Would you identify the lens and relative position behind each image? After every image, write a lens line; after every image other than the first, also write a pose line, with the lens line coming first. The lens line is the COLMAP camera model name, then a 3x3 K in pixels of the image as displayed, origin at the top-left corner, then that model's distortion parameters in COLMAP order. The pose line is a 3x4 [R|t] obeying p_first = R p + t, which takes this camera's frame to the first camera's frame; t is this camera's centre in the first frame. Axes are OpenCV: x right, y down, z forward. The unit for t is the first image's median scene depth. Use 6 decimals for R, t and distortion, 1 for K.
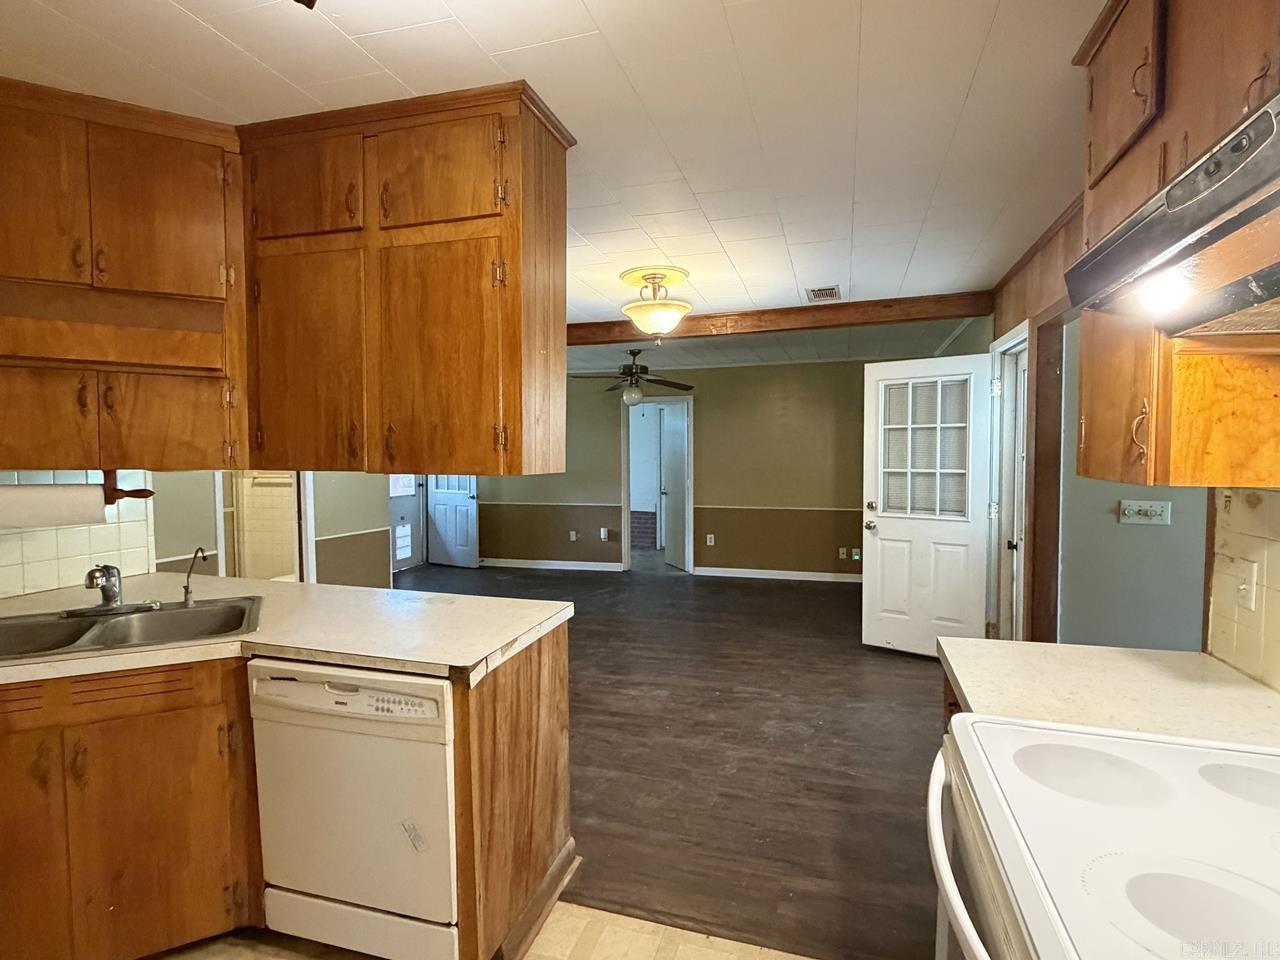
lens RADIAL K [[670.9, 0, 646.3], [0, 670.9, 479.5], [0, 0, 1]] dist [-0.012699, -0.002234]
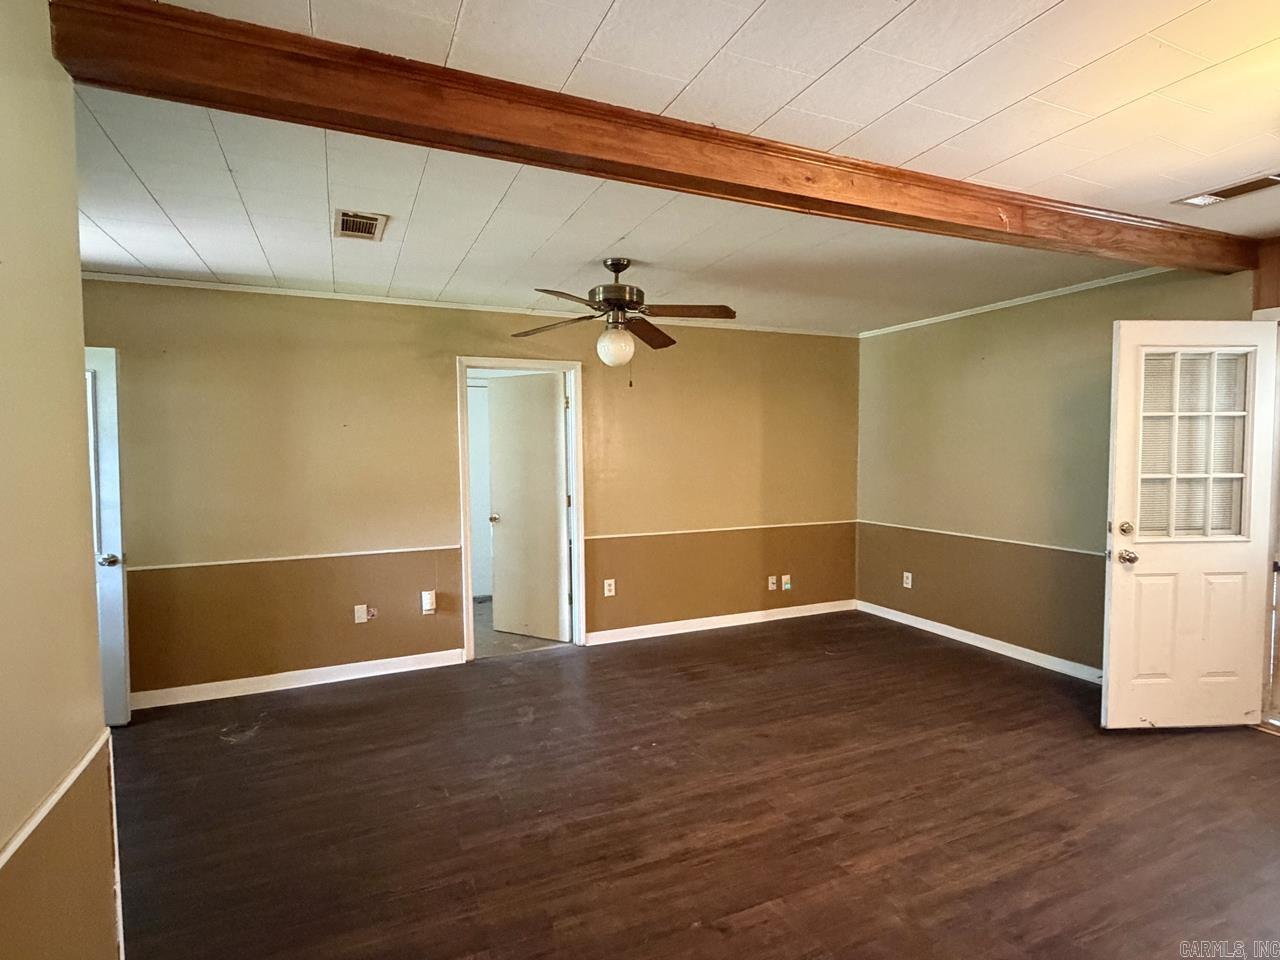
lens RADIAL K [[670.9, 0, 640.0], [0, 670.9, 480.5], [0, 0, 1]] dist [-0.012699, -0.002234]
pose [[0.760953, -0.033717, 0.647930, -0.469124], [0.031002, 0.999398, 0.015597, -0.034951], [-0.648065, 0.008218, 0.761540, 0.778129]]
